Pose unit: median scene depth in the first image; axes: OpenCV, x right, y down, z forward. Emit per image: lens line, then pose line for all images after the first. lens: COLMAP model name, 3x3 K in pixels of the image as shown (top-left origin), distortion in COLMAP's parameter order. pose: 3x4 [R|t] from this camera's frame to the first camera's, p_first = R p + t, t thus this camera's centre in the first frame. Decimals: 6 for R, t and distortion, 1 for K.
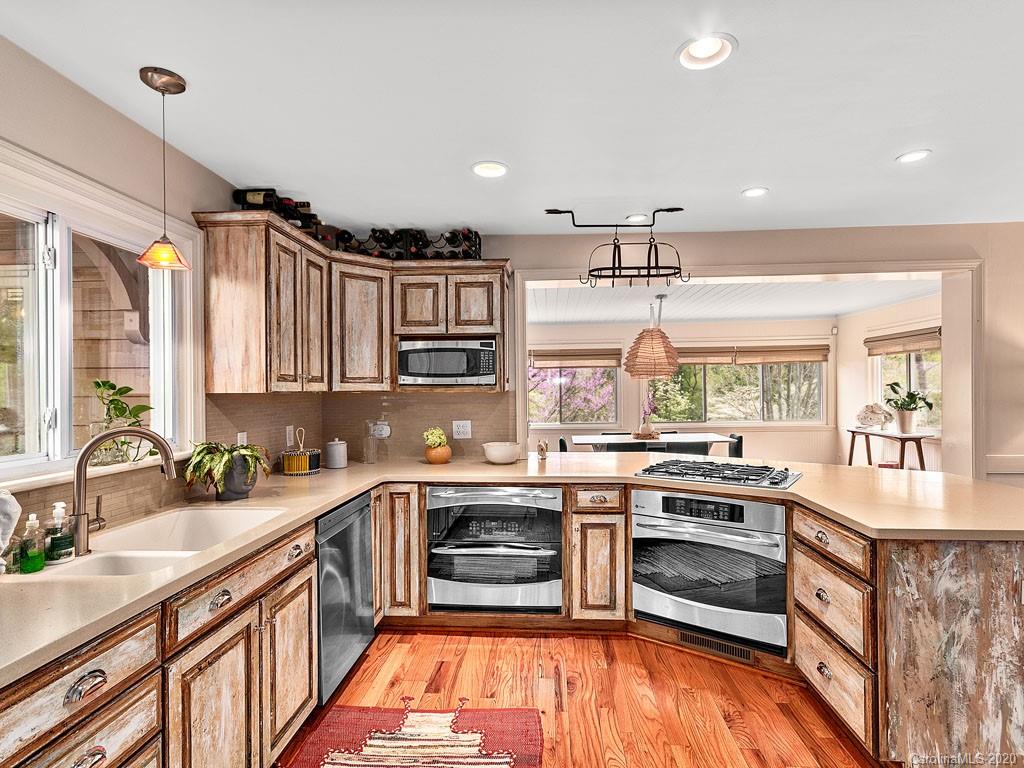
lens RADIAL K [[535.4, 0, 509.9], [0, 535.4, 397.7], [0, 0, 1]] dist [0.000703, 0.000775]
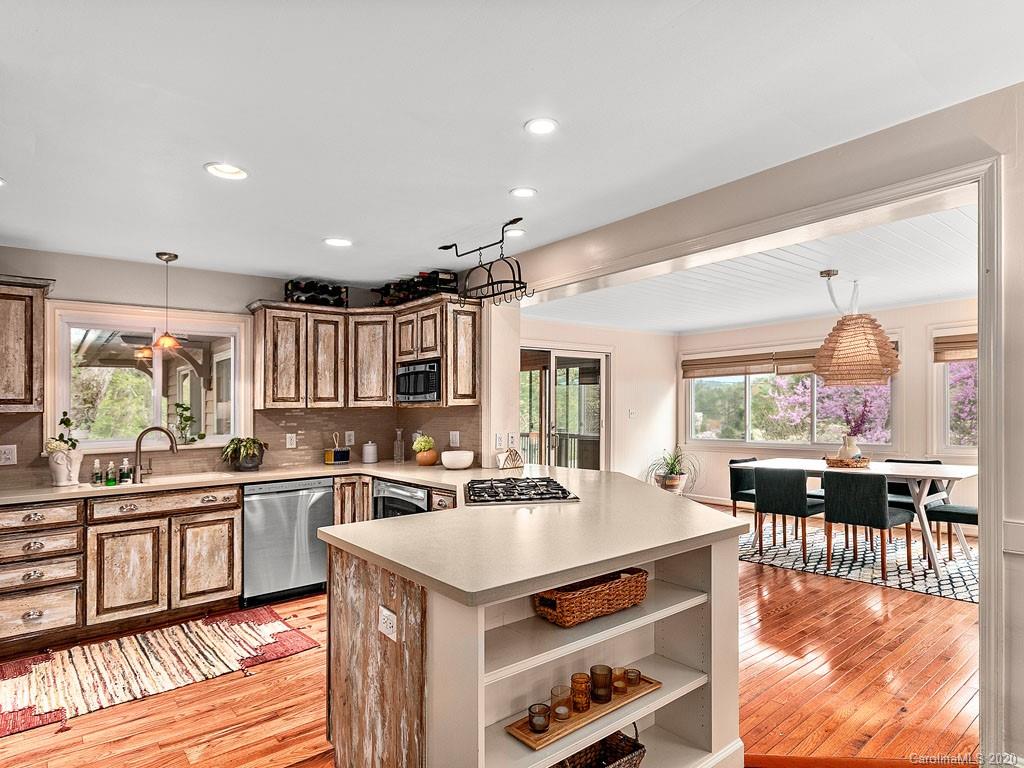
lens RADIAL K [[577.1, 0, 511.1], [0, 577.1, 407.2], [0, 0, 1]] dist [0.001681, 0.000548]
pose [[0.683115, -0.005786, -0.730288, 1.072601], [0.001916, 0.999979, -0.006131, -0.002000], [0.730308, 0.002789, 0.683112, 0.269264]]
